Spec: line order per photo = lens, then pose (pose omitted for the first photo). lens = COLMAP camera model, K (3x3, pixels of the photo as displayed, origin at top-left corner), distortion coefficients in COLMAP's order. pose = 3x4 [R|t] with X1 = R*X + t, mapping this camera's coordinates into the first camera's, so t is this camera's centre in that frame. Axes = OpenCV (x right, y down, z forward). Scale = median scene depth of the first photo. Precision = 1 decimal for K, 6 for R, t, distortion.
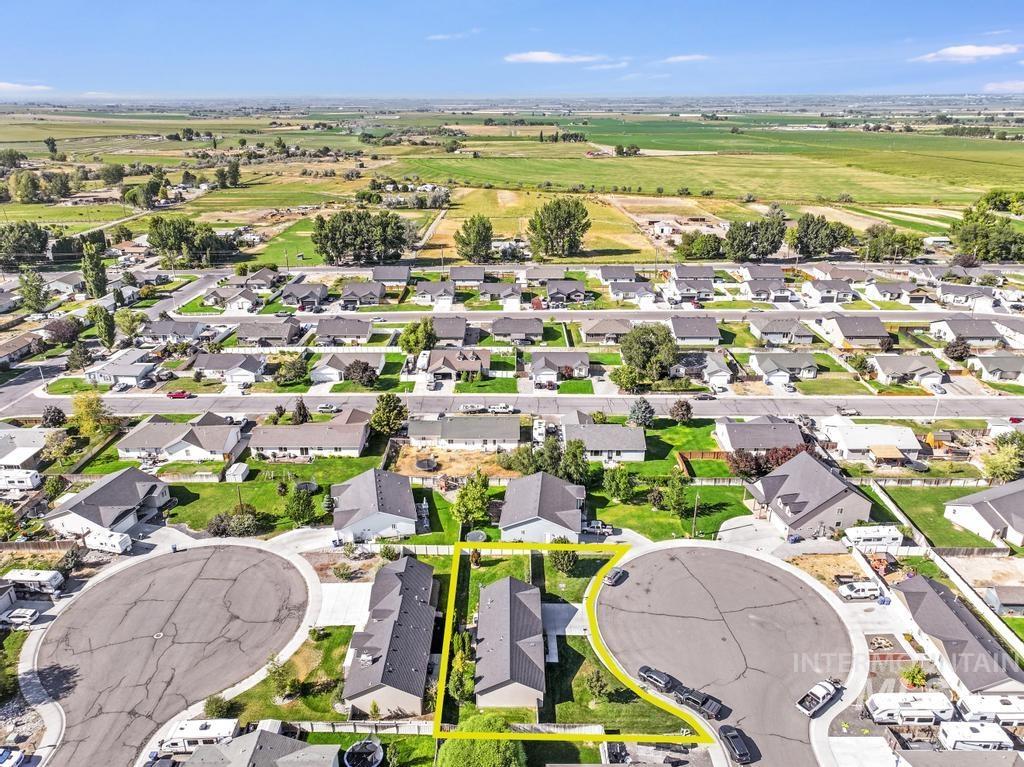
lens RADIAL K [[773.2, 0, 512.0], [0, 773.2, 383.5], [0, 0, 1]] dist [0.068153, 0.002721]
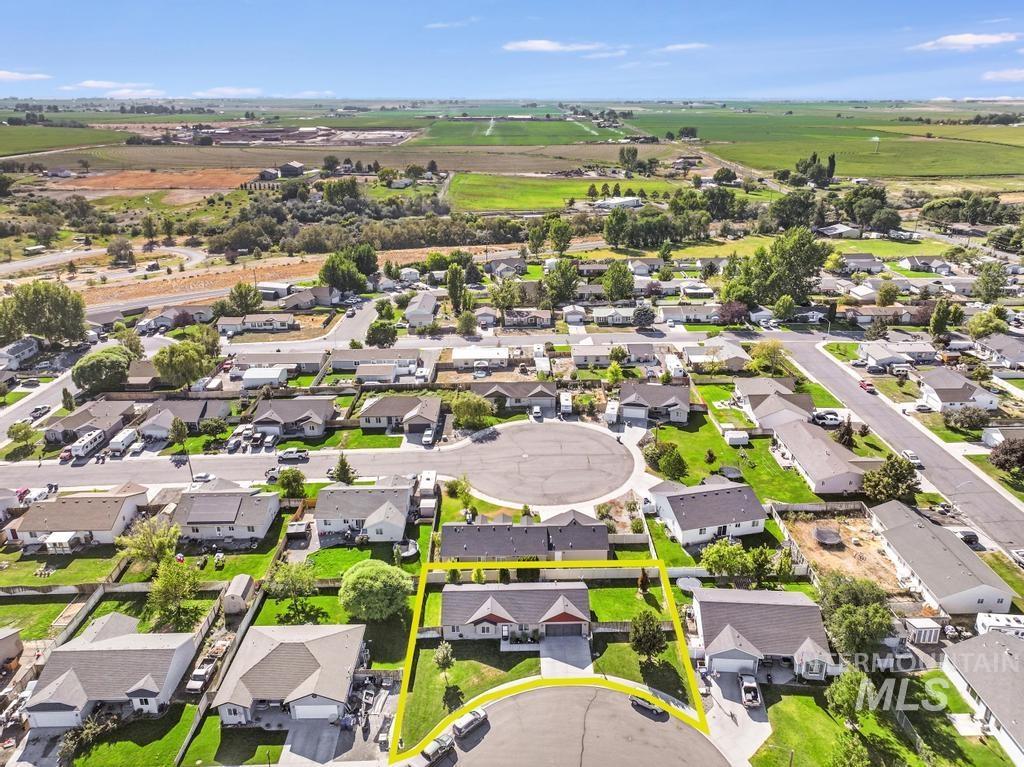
lens RADIAL K [[728.1, 0, 512.0], [0, 728.1, 383.5], [0, 0, 1]] dist [0.012198, 0.008606]
pose [[0.018320, 0.382261, -0.923873, 0.663724], [-0.355540, 0.866123, 0.351316, -0.235952], [0.934482, 0.322038, 0.151776, 0.626399]]
